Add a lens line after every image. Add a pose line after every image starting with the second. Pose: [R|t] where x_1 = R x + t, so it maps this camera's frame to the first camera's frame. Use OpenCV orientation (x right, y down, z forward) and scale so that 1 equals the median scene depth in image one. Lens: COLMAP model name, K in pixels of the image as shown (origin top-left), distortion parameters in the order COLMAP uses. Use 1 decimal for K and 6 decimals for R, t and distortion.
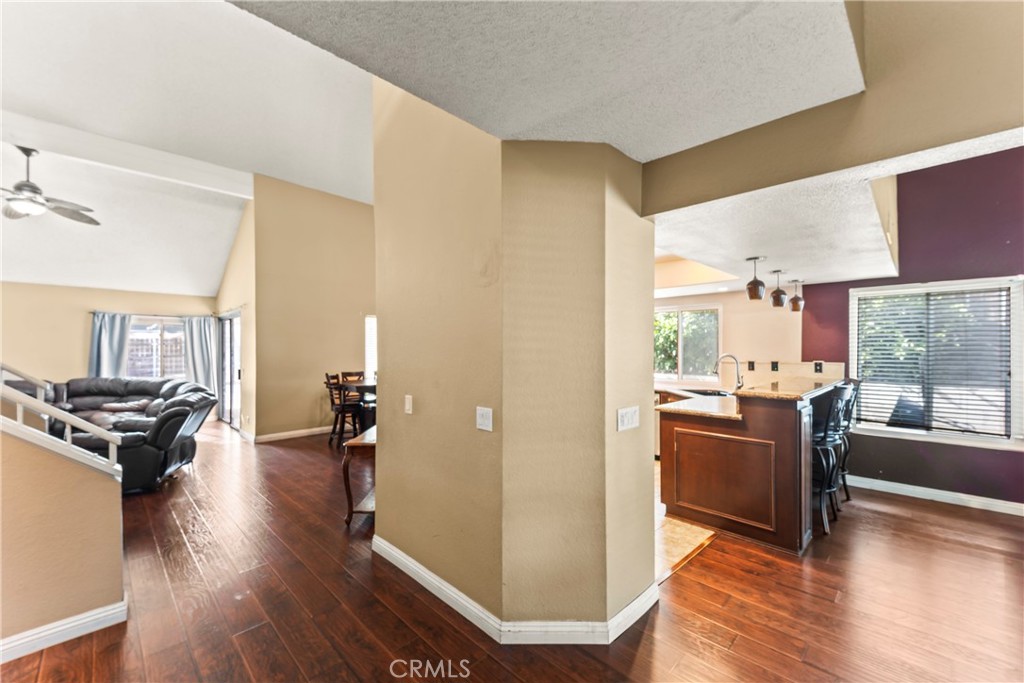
lens RADIAL K [[410.8, 0, 510.5], [0, 410.8, 348.2], [0, 0, 1]] dist [0.001605, -0.000546]
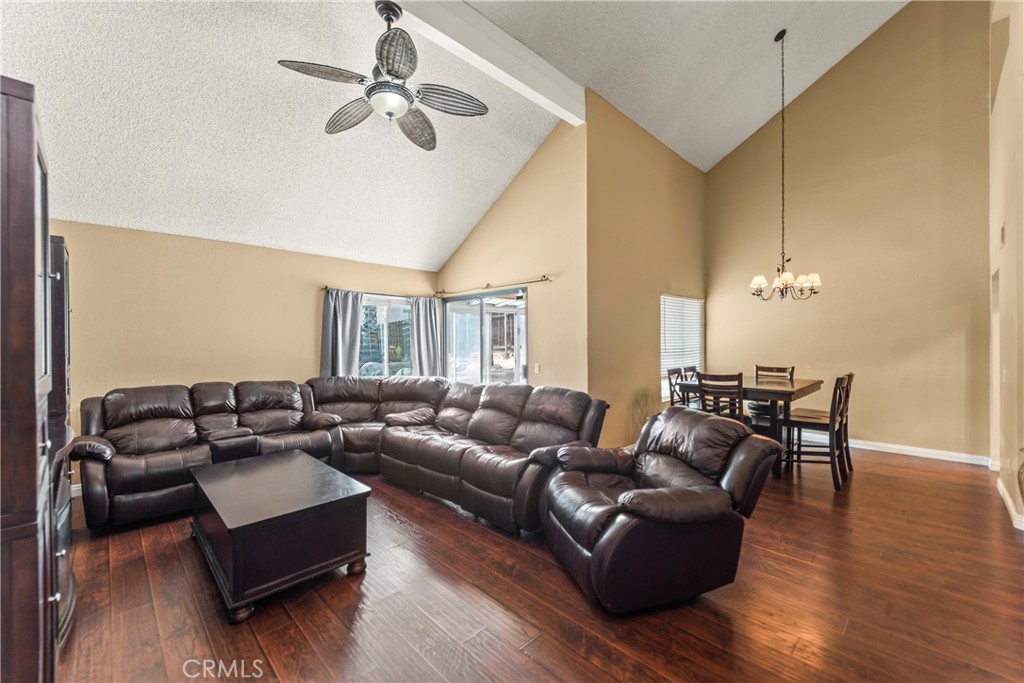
lens RADIAL K [[412.2, 0, 506.6], [0, 412.2, 342.1], [0, 0, 1]] dist [0.014687, -0.010083]
pose [[0.999864, 0.001150, -0.016462, -0.728999], [-0.001128, 0.999998, 0.001327, 0.008600], [0.016464, -0.001308, 0.999864, 0.276231]]
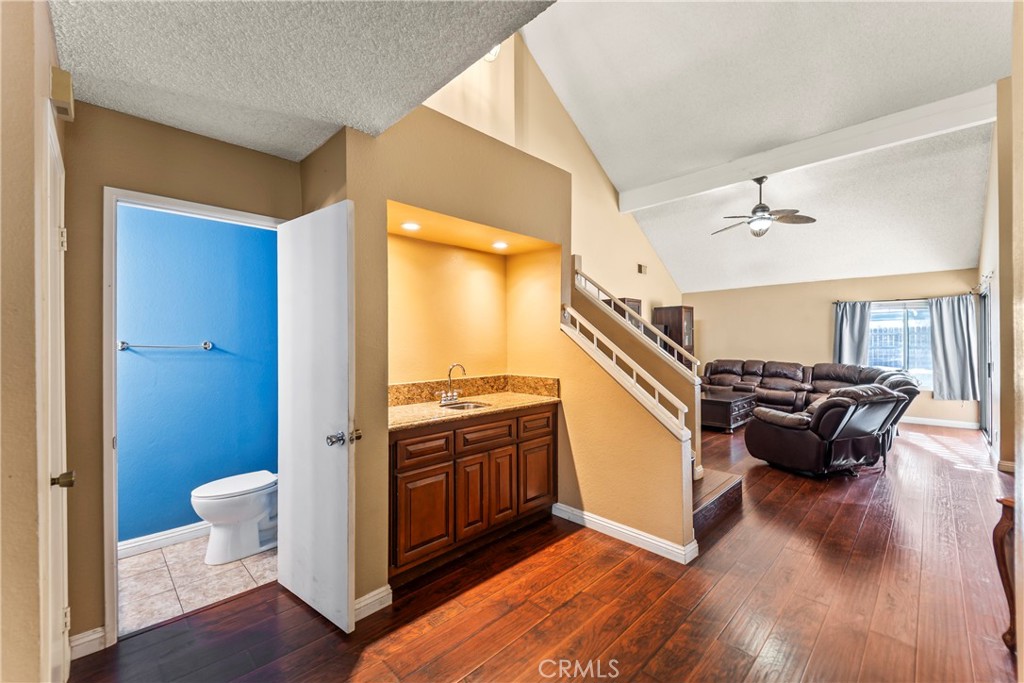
lens RADIAL K [[415.6, 0, 512.0], [0, 415.6, 341.5], [0, 0, 1]] dist [0.001795, -0.000419]
pose [[-0.011978, 0.003447, -0.999922, 0.085887], [0.003237, 0.999989, 0.003409, 0.008275], [0.999923, -0.003196, -0.011989, 0.181574]]
